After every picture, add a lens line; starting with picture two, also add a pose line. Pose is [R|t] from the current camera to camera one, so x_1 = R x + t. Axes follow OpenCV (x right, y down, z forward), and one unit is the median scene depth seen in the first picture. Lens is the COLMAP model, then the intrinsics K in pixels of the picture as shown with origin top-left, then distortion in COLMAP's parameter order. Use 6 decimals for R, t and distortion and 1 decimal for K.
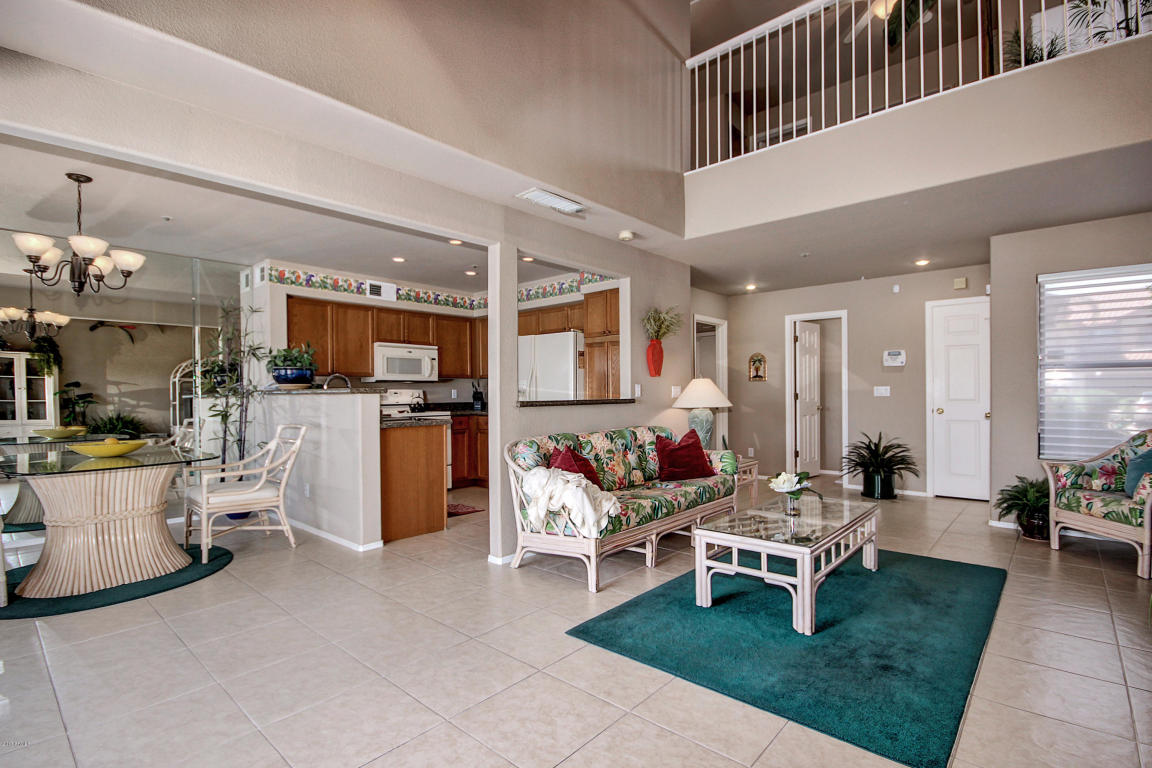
lens RADIAL K [[537.8, 0, 572.6], [0, 537.8, 391.8], [0, 0, 1]] dist [-0.004038, -0.001150]
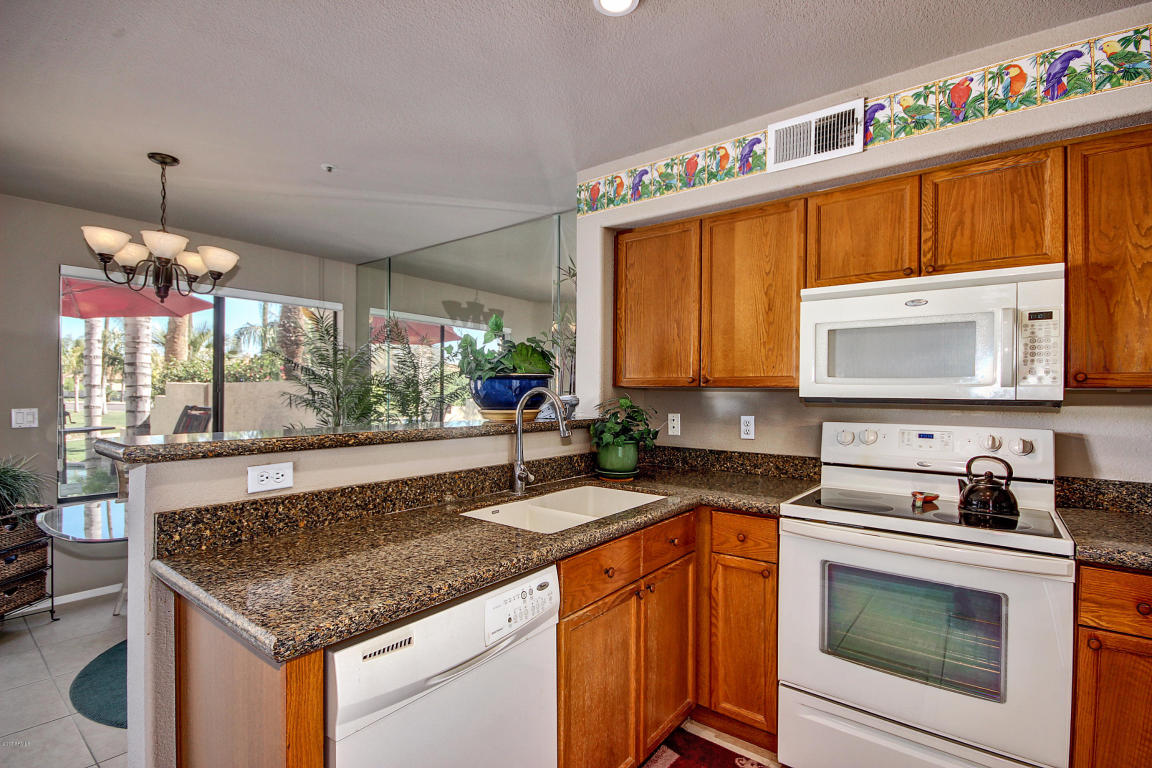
lens RADIAL K [[537.8, 0, 584.0], [0, 537.8, 394.6], [0, 0, 1]] dist [-0.004038, -0.001150]
pose [[0.078347, 0.012628, -0.996846, -0.020895], [-0.006792, 0.999903, 0.012133, -0.025463], [0.996903, 0.005820, 0.078425, 0.784752]]
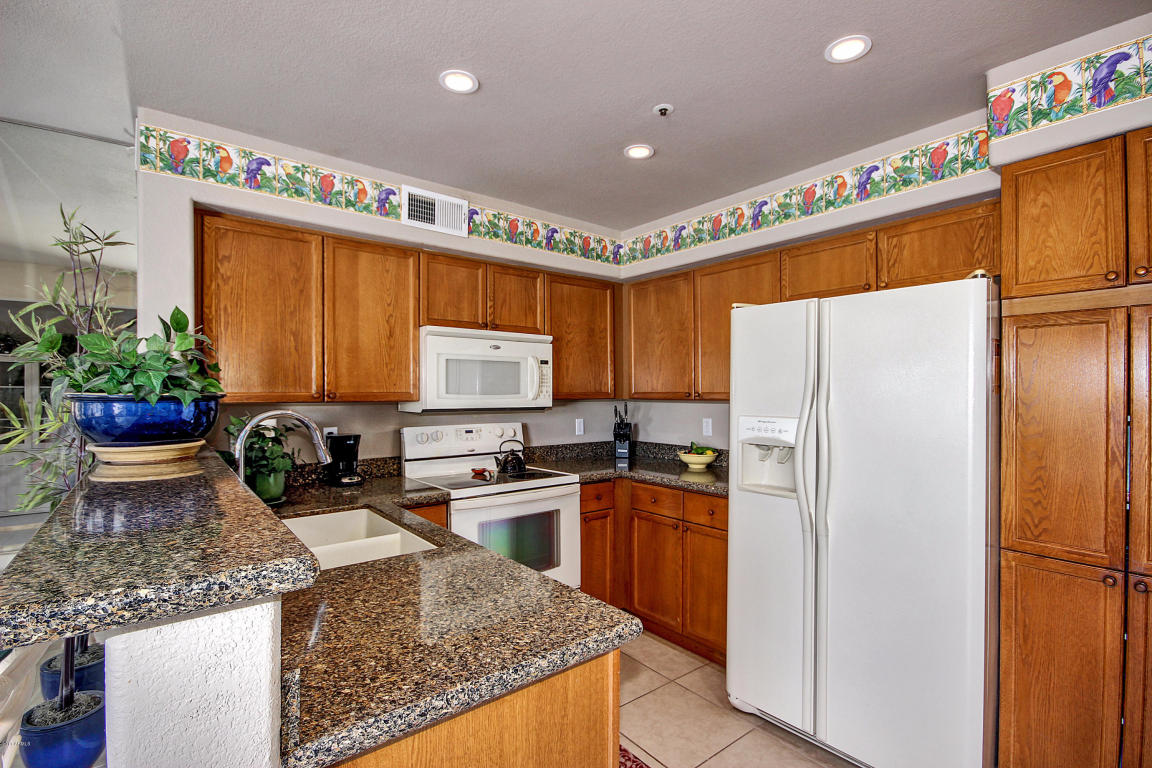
lens RADIAL K [[537.8, 0, 585.1], [0, 537.8, 396.4], [0, 0, 1]] dist [-0.004038, -0.001150]
pose [[0.988954, 0.008939, -0.147954, -0.154180], [-0.007177, 0.999897, 0.012440, -0.037286], [0.148050, -0.011241, 0.988916, 0.539811]]
